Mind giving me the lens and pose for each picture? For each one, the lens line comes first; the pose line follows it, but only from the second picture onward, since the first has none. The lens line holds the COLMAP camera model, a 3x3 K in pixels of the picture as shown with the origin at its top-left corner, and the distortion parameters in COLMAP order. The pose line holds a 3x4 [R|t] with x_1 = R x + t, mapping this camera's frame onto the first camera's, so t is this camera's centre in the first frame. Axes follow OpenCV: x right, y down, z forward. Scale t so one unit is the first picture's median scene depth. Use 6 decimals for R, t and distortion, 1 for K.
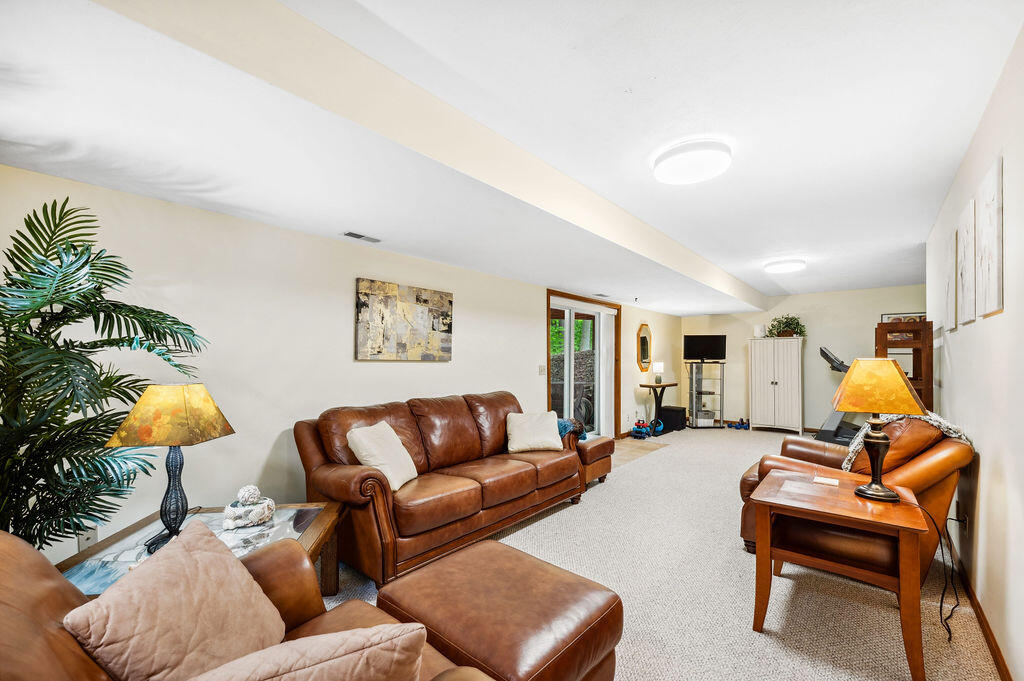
lens RADIAL K [[417.5, 0, 512.2], [0, 417.5, 359.7], [0, 0, 1]] dist [-0.000222, 0.000017]
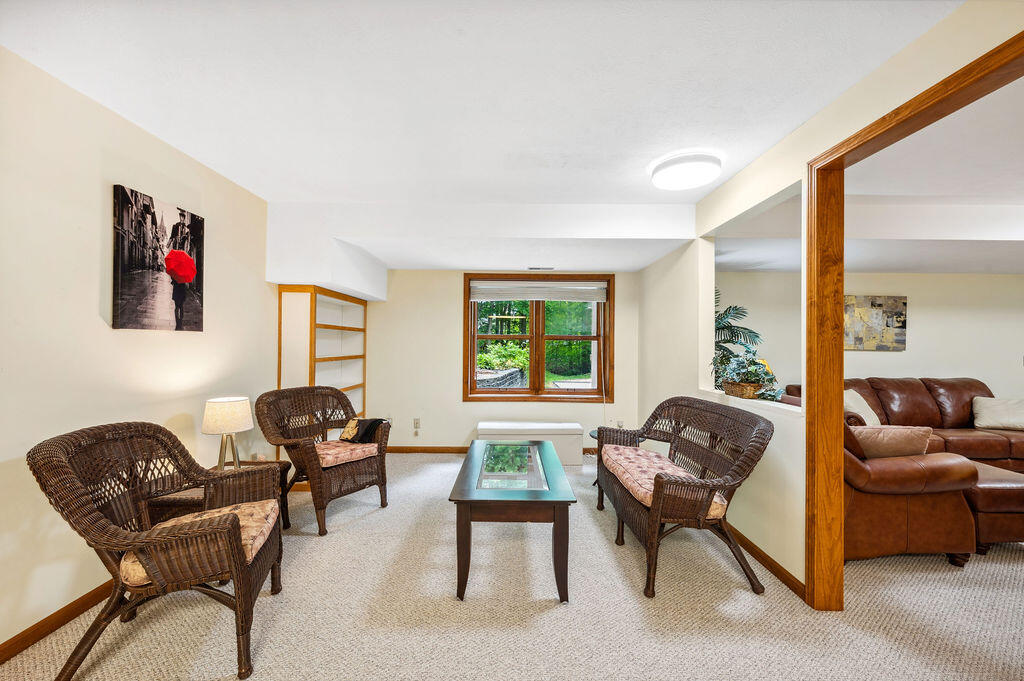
lens RADIAL K [[410.4, 0, 512.0], [0, 410.4, 340.5], [0, 0, 1]] dist [-0.000129, 0.000228]
pose [[0.648885, -0.006481, -0.760859, 0.024979], [-0.006517, 0.999880, -0.014075, -0.002681], [0.760859, 0.014092, 0.648764, -0.731345]]
